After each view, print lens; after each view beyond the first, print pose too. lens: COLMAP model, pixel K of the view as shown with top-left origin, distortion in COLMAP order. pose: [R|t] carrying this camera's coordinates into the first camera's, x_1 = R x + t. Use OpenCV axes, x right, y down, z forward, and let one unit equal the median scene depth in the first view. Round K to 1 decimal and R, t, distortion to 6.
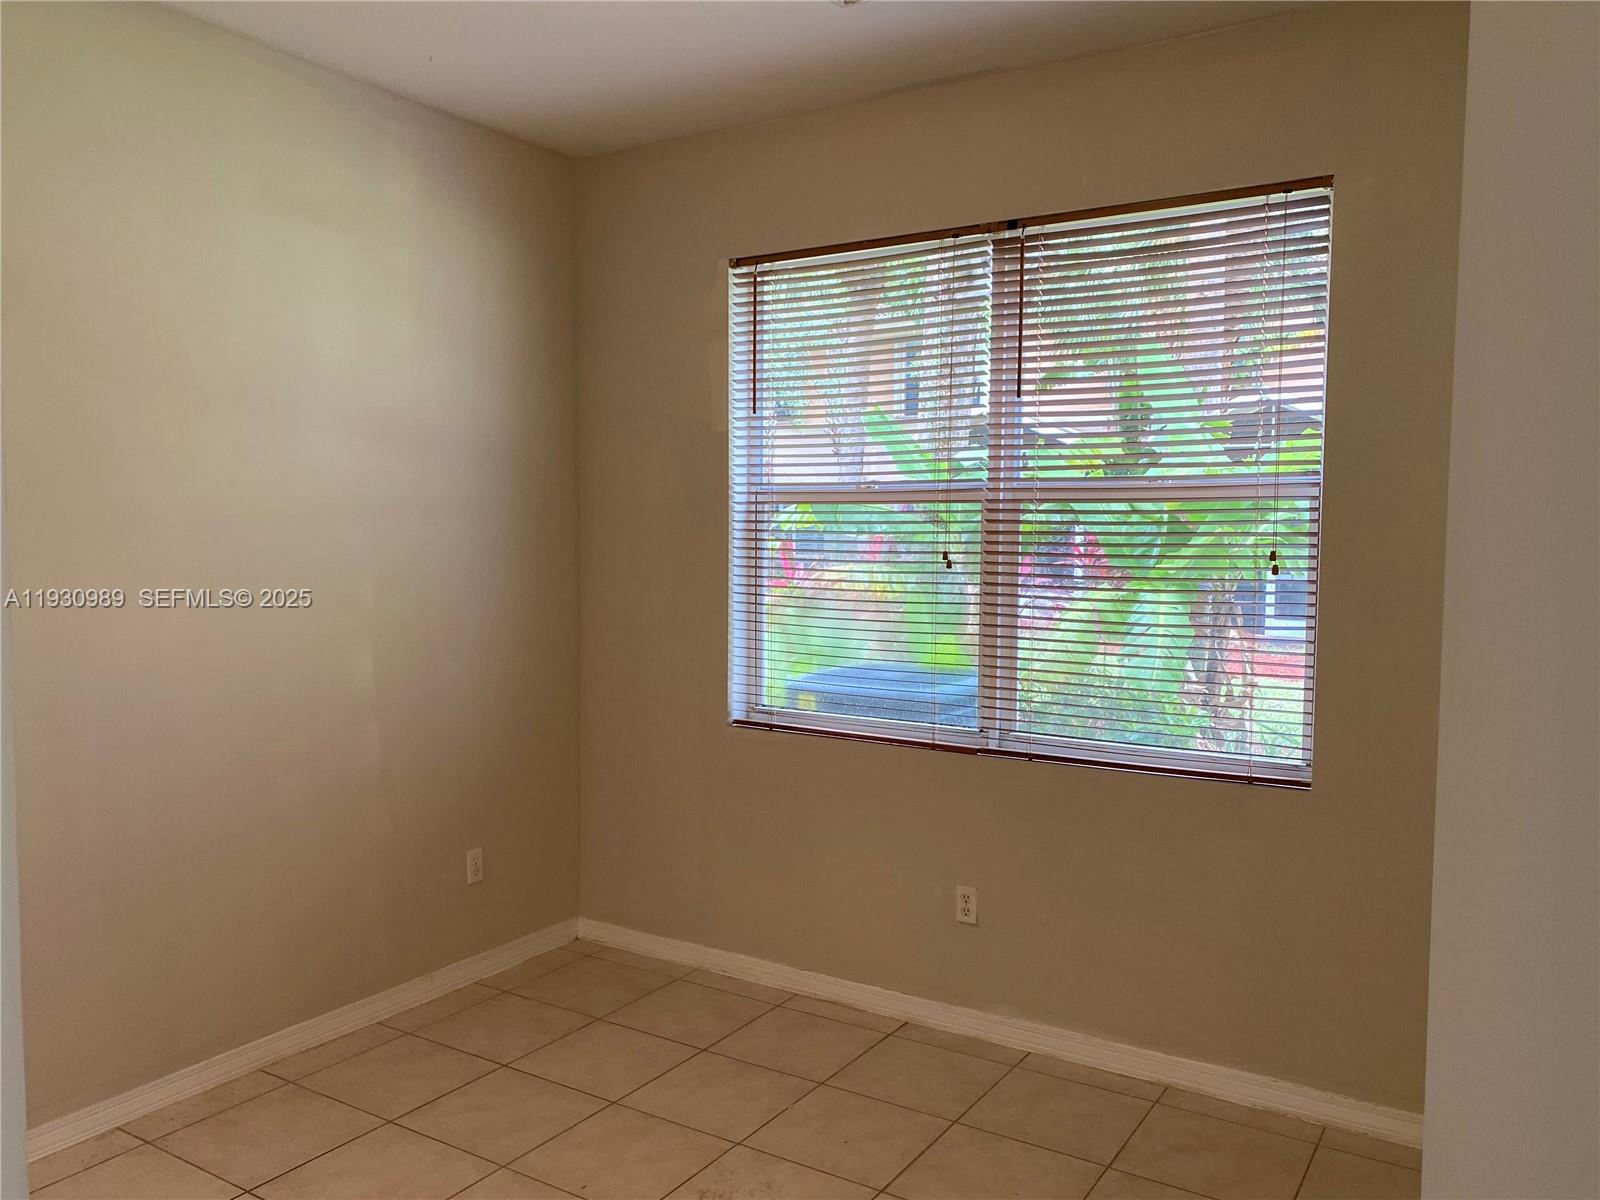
lens RADIAL K [[1230.1, 0, 790.2], [0, 1230.1, 613.8], [0, 0, 1]] dist [0.006314, -0.003949]
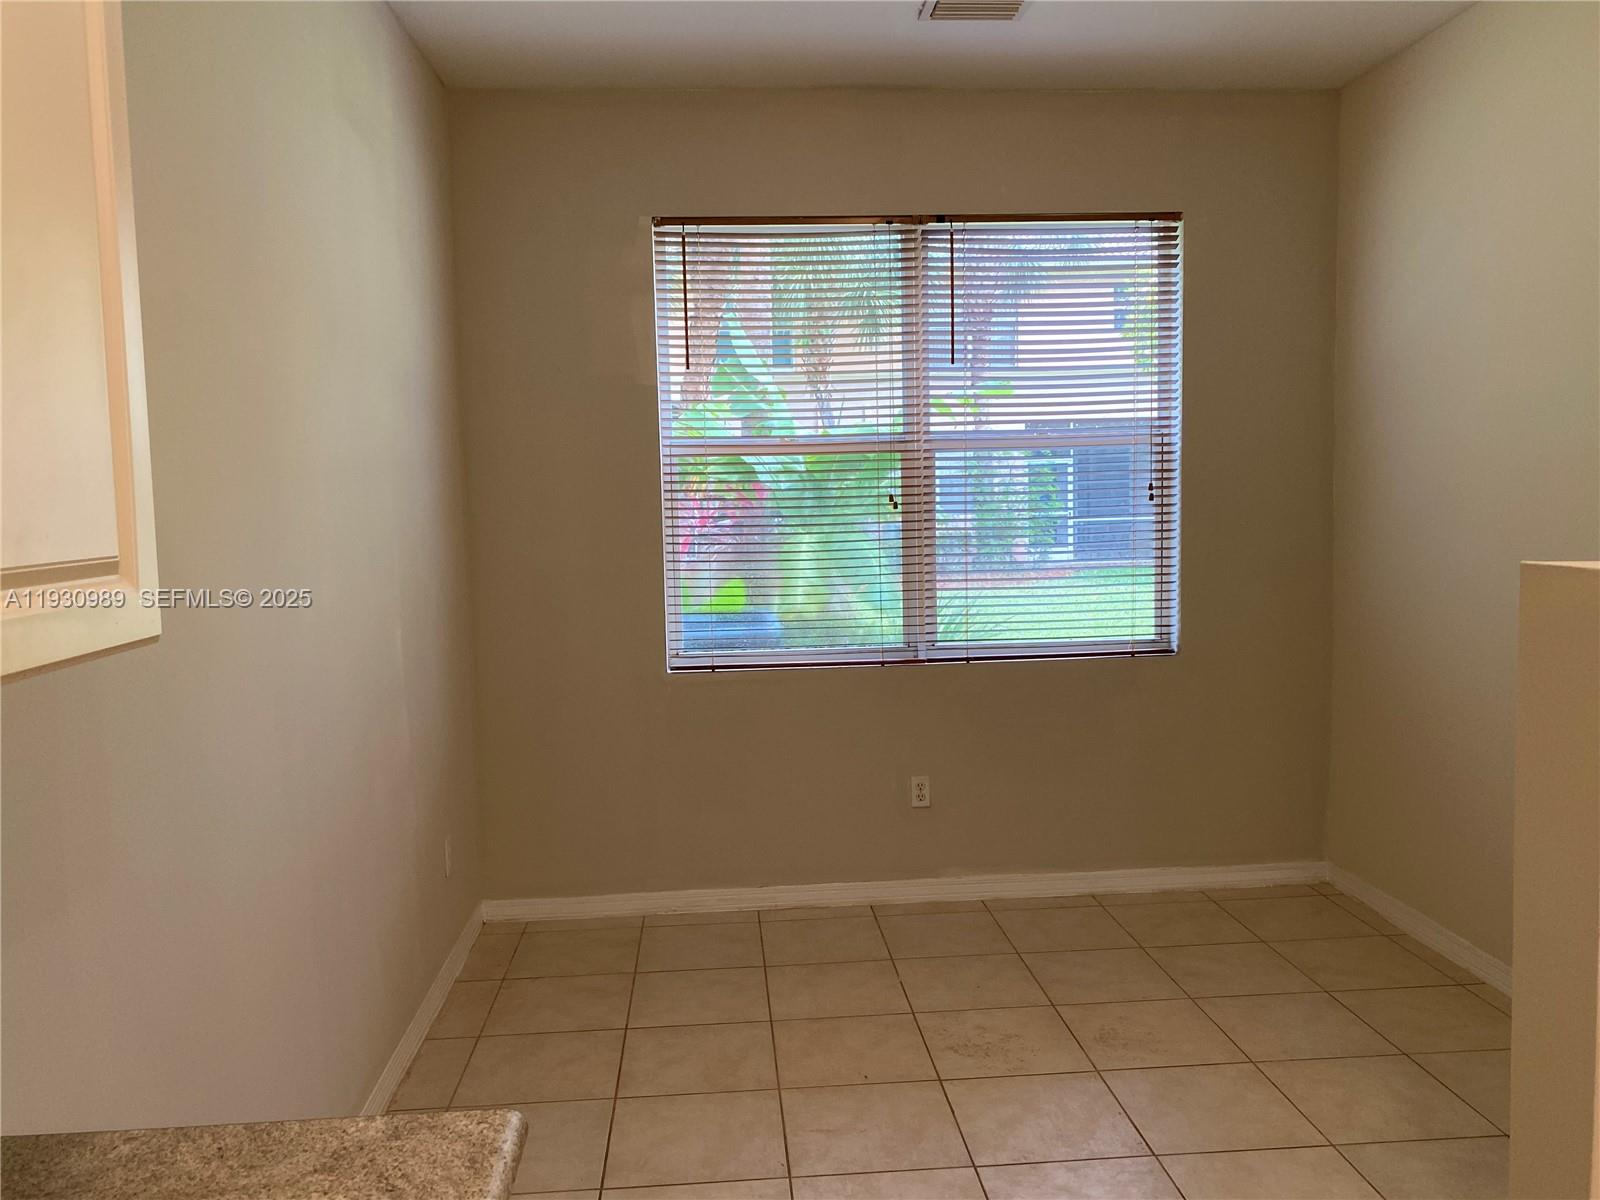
lens RADIAL K [[1234.4, 0, 800.0], [0, 1234.4, 600.0], [0, 0, 1]] dist [0.062217, -0.002726]
pose [[0.793349, -0.075513, 0.604065, -0.655839], [0.069514, 0.997024, 0.033339, 0.004209], [-0.604785, 0.015541, 0.796237, 0.118022]]
